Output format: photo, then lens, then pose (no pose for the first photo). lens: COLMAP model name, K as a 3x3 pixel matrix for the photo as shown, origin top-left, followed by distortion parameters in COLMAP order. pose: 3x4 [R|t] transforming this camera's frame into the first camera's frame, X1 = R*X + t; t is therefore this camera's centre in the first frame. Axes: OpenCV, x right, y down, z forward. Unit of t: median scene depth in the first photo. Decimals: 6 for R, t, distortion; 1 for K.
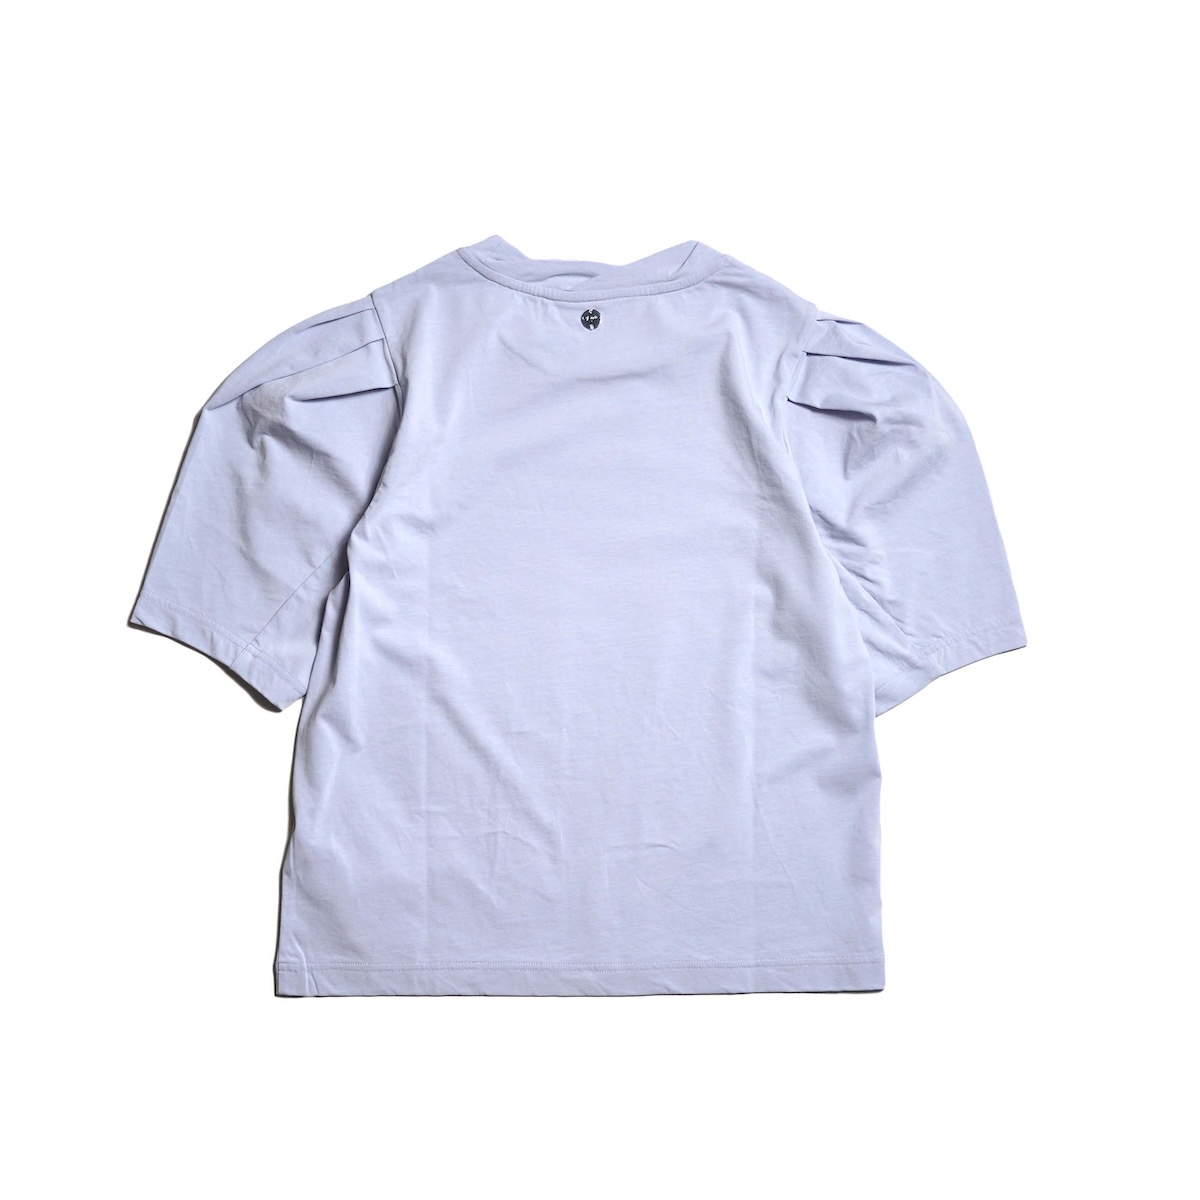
lens RADIAL K [[1452.1, 0, 600.0], [0, 1452.1, 600.0], [0, 0, 1]] dist [-0.021927, 0.031786]
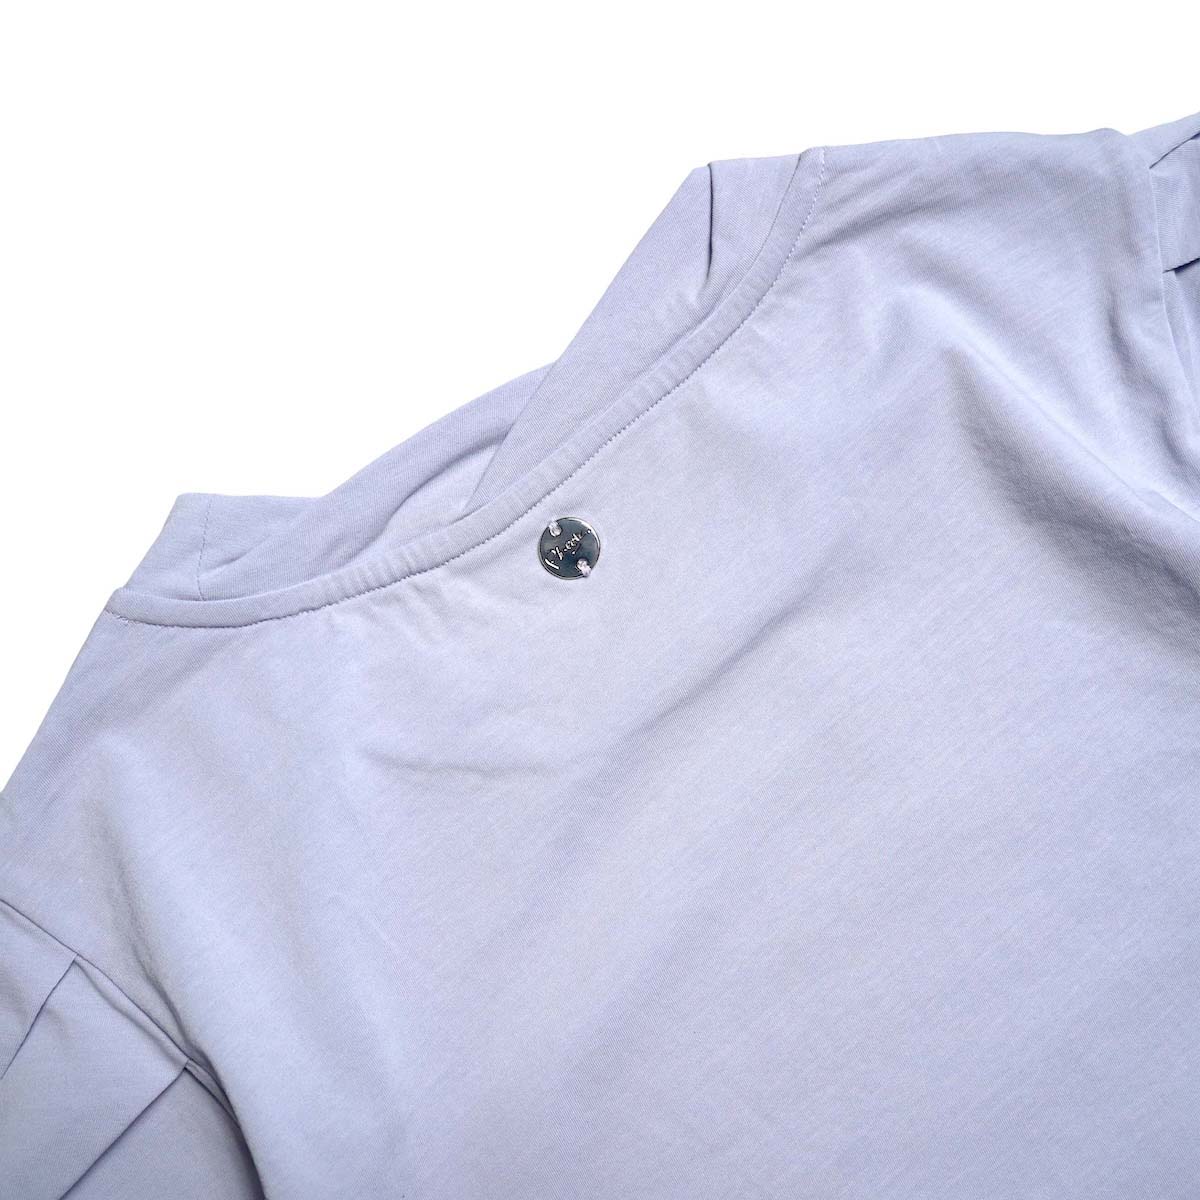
lens RADIAL K [[1452.1, 0, 600.0], [0, 1452.1, 600.0], [0, 0, 1]] dist [-0.021927, 0.031786]
pose [[0.831693, -0.555040, -0.014715, -0.001820], [0.555200, 0.831051, 0.033264, -0.191355], [-0.006234, -0.035835, 0.999338, 0.672624]]
